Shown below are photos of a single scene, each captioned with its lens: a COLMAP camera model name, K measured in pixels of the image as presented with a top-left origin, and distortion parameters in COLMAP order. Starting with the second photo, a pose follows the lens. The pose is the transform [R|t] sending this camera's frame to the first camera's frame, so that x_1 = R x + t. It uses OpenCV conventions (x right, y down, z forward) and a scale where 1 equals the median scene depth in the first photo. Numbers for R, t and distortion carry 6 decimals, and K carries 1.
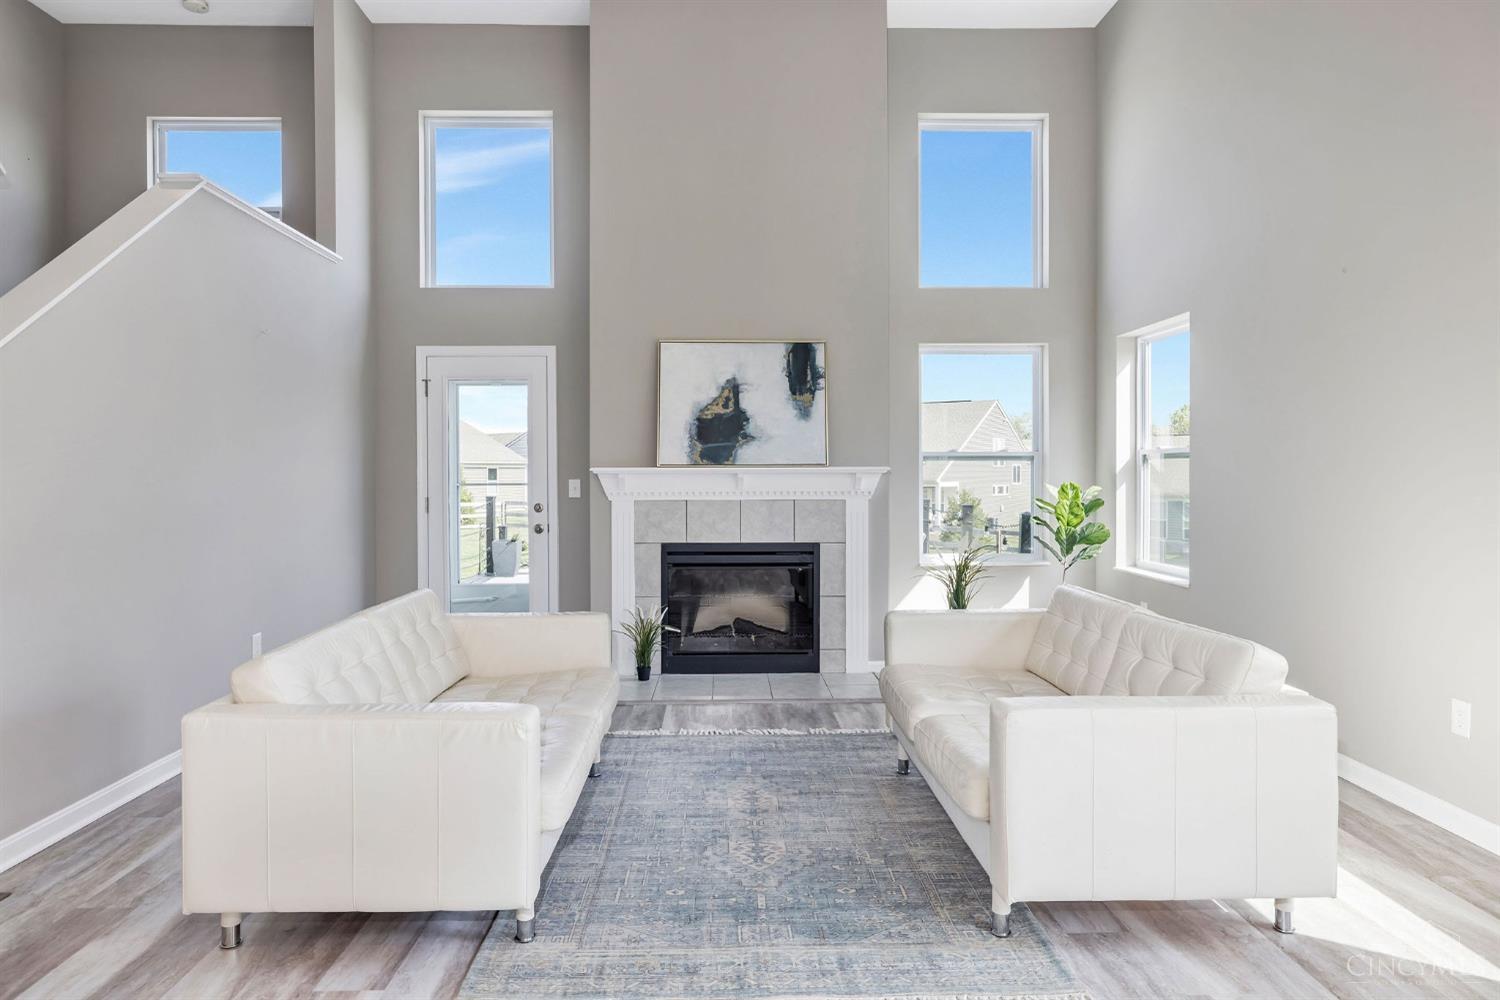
lens RADIAL K [[914.2, 0, 735.5], [0, 914.2, 474.2], [0, 0, 1]] dist [-0.001025, -0.000742]
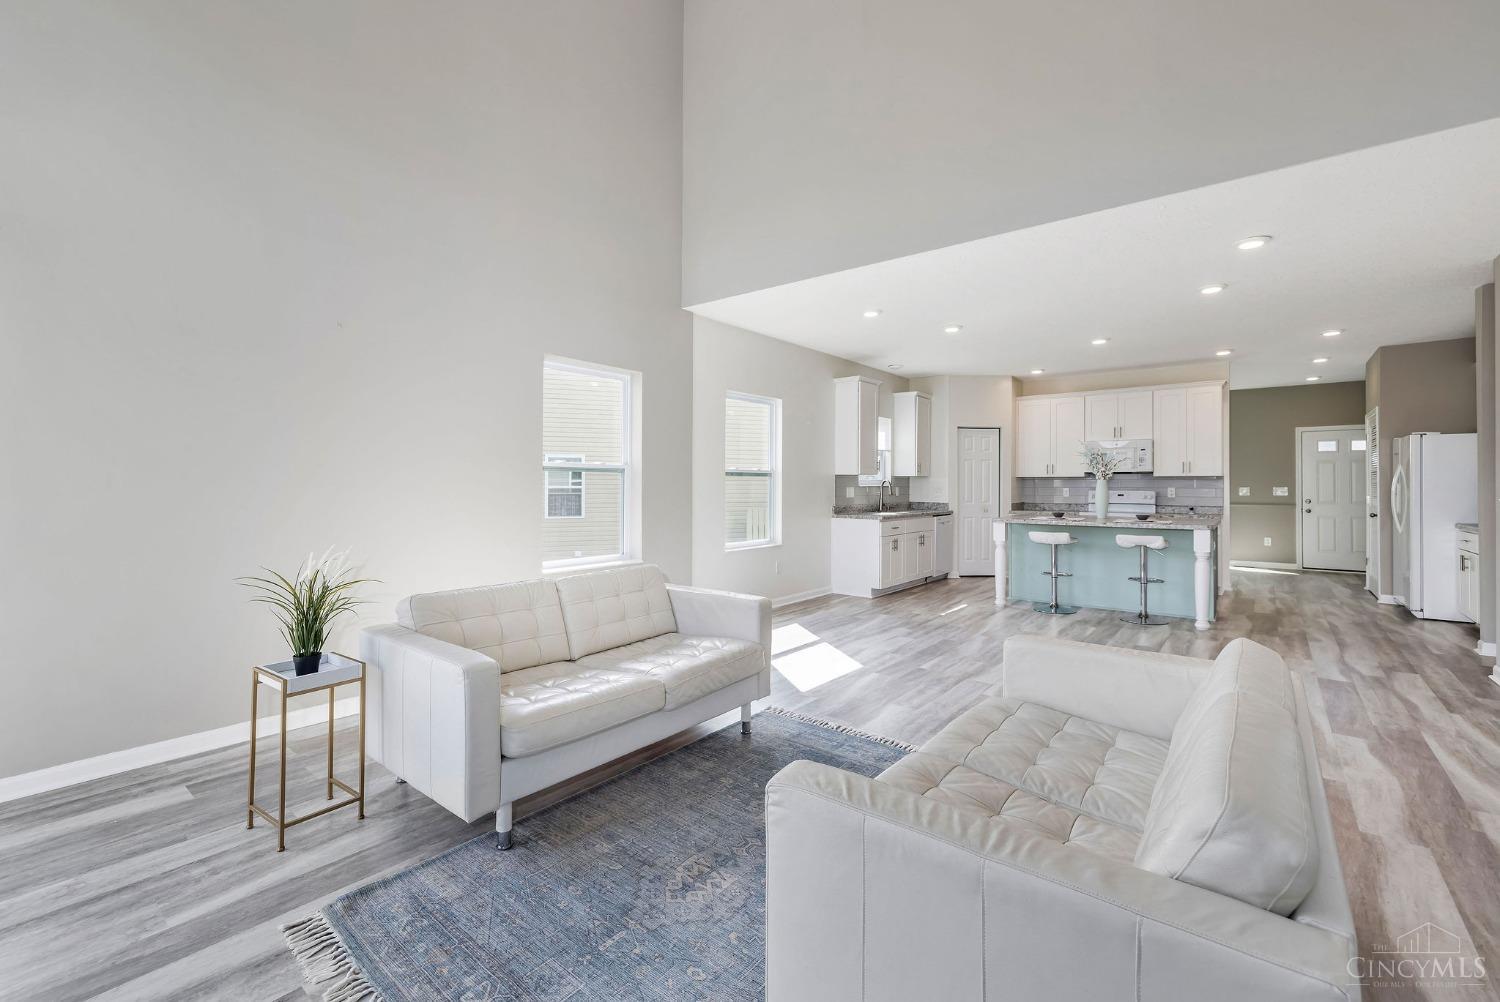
lens RADIAL K [[644.1, 0, 739.3], [0, 644.1, 486.9], [0, 0, 1]] dist [-0.000817, 0.000248]
pose [[-0.764058, -0.001530, 0.645146, -0.240776], [0.001787, 0.999988, 0.004488, 0.000818], [-0.645145, 0.004582, -0.764046, 0.896330]]
